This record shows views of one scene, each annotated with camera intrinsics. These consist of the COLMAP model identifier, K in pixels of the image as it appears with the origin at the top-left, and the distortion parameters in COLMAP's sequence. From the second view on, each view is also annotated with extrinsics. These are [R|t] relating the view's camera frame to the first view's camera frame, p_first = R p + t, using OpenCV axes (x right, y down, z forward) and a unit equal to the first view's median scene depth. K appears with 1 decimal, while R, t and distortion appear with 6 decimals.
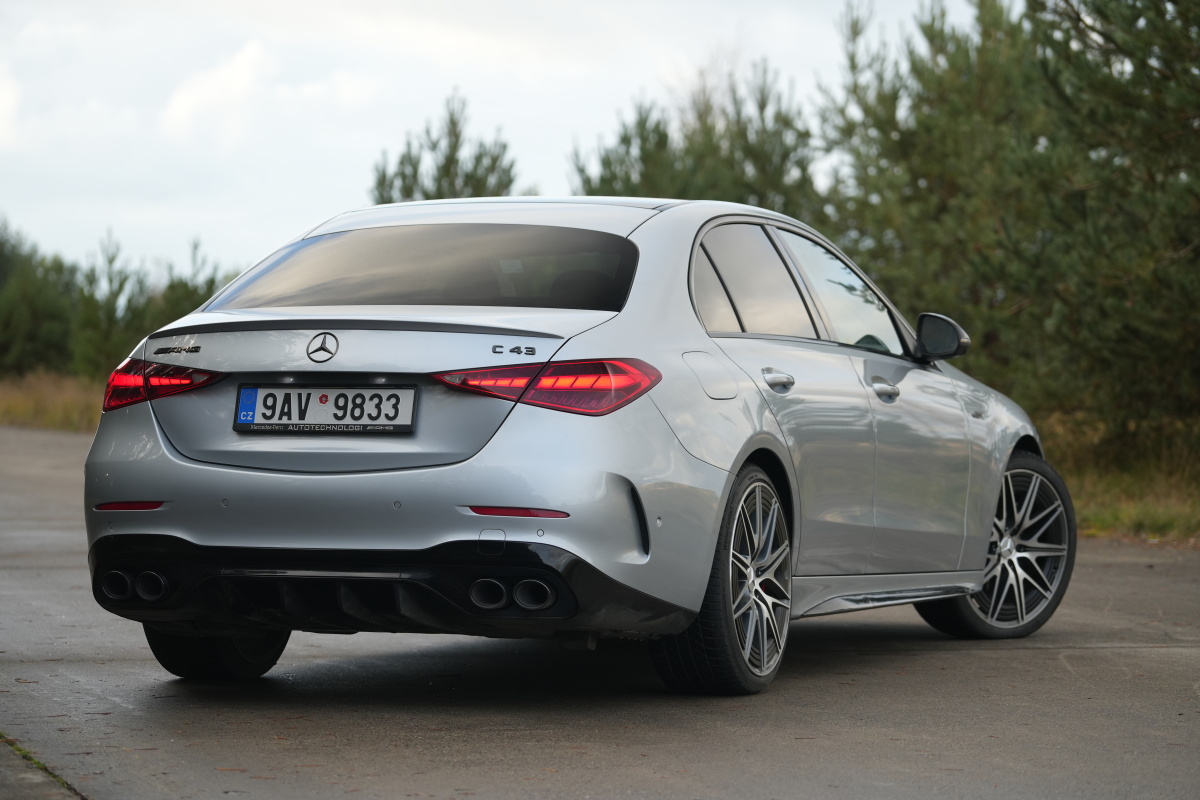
lens RADIAL K [[4523.0, 0, 600.0], [0, 4523.0, 400.0], [0, 0, 1]] dist [-0.032118, -0.512379]
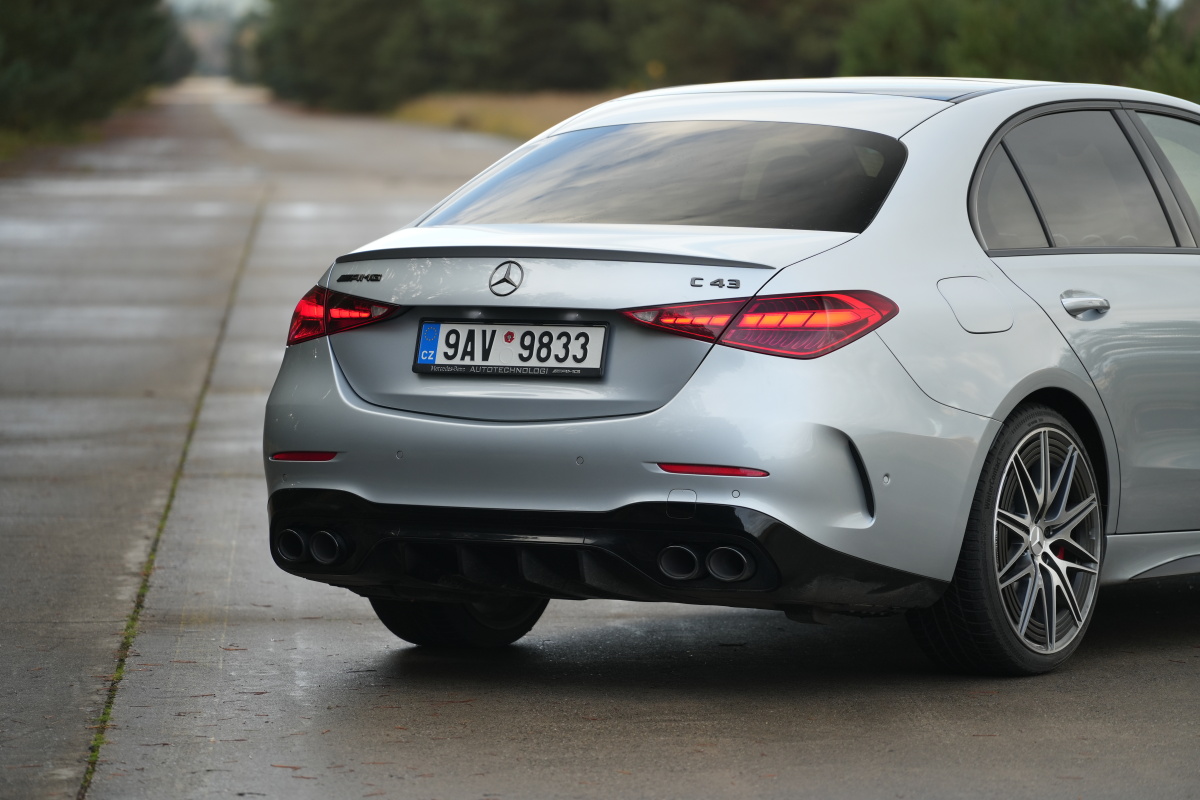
lens RADIAL K [[6872.4, 0, 600.0], [0, 6872.4, 400.0], [0, 0, 1]] dist [-0.060001, 5.689553]
pose [[0.981531, 0.003515, -0.191271, 0.209719], [0.004256, 0.999182, 0.040205, -0.041260], [0.191255, -0.040276, 0.980714, -0.300791]]
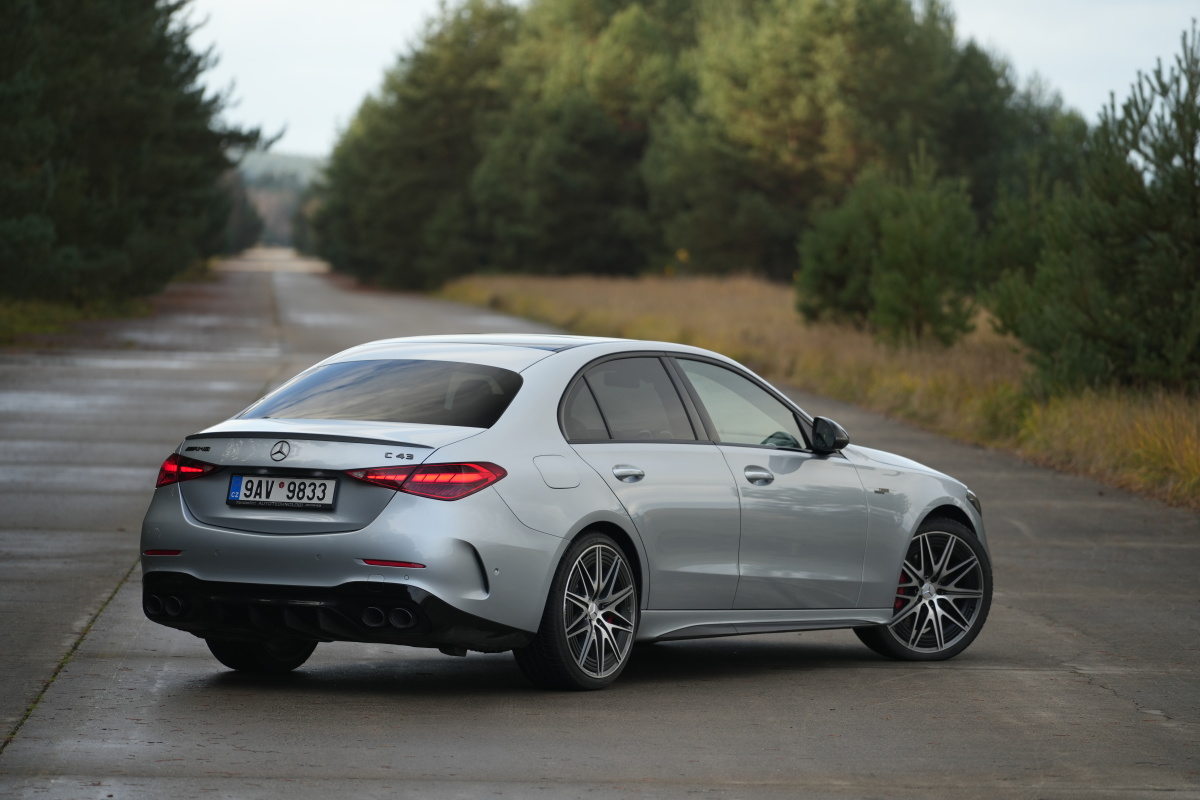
lens RADIAL K [[6872.4, 0, 600.0], [0, 6872.4, 400.0], [0, 0, 1]] dist [-0.060001, 5.689553]
pose [[0.979462, 0.018229, -0.200801, 0.498920], [-0.015526, 0.999767, 0.015027, -0.064190], [0.201028, -0.011600, 0.979517, -1.212428]]
